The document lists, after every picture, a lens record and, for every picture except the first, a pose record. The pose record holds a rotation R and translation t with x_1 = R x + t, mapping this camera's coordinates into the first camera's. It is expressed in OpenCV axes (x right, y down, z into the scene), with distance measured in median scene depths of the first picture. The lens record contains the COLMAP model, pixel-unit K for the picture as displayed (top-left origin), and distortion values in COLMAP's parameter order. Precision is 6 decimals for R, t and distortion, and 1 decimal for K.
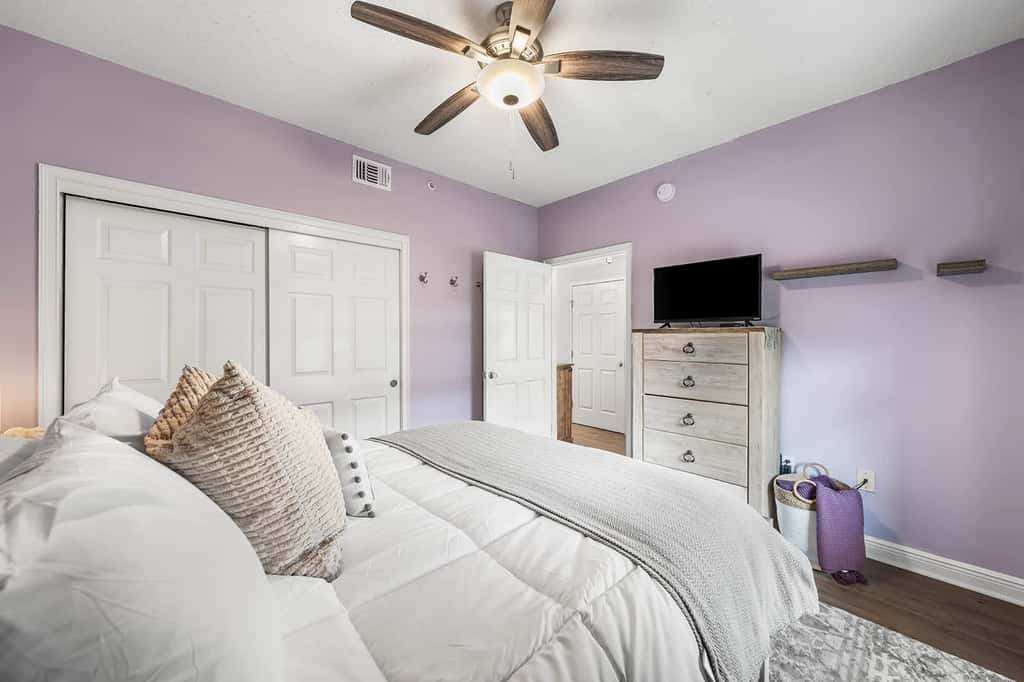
lens RADIAL K [[378.8, 0, 514.9], [0, 378.8, 339.2], [0, 0, 1]] dist [-0.000729, 0.001006]
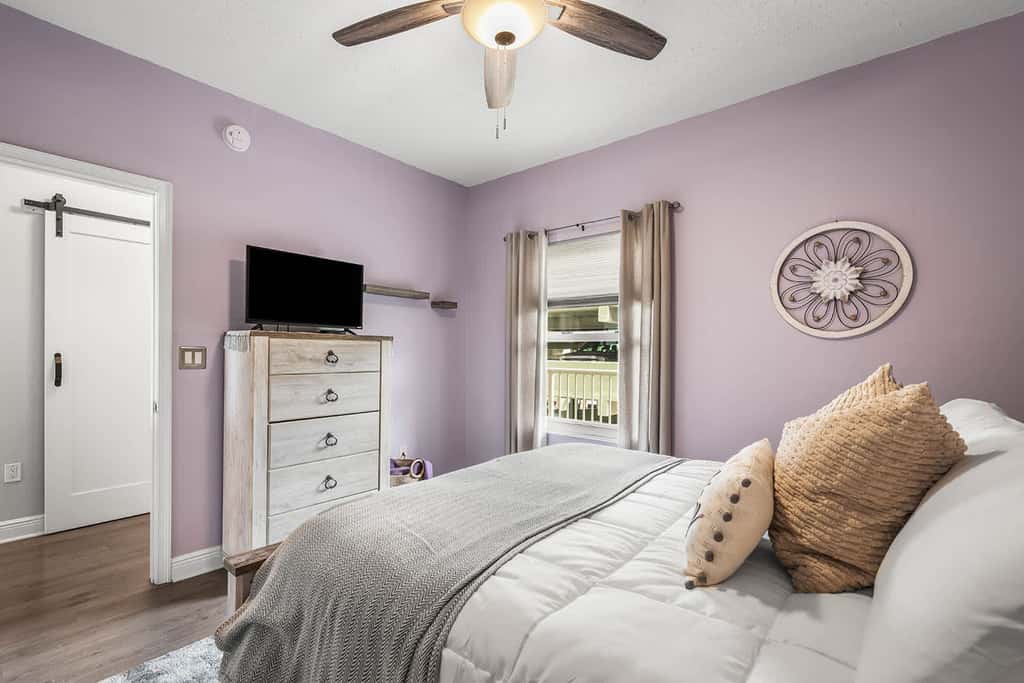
lens RADIAL K [[467.2, 0, 513.9], [0, 467.2, 347.6], [0, 0, 1]] dist [0.001894, -0.000535]
pose [[-0.141749, -0.000346, 0.989903, -0.653463], [-0.013725, 0.999904, -0.001616, -0.002298], [-0.989807, -0.013816, -0.141740, 0.737094]]
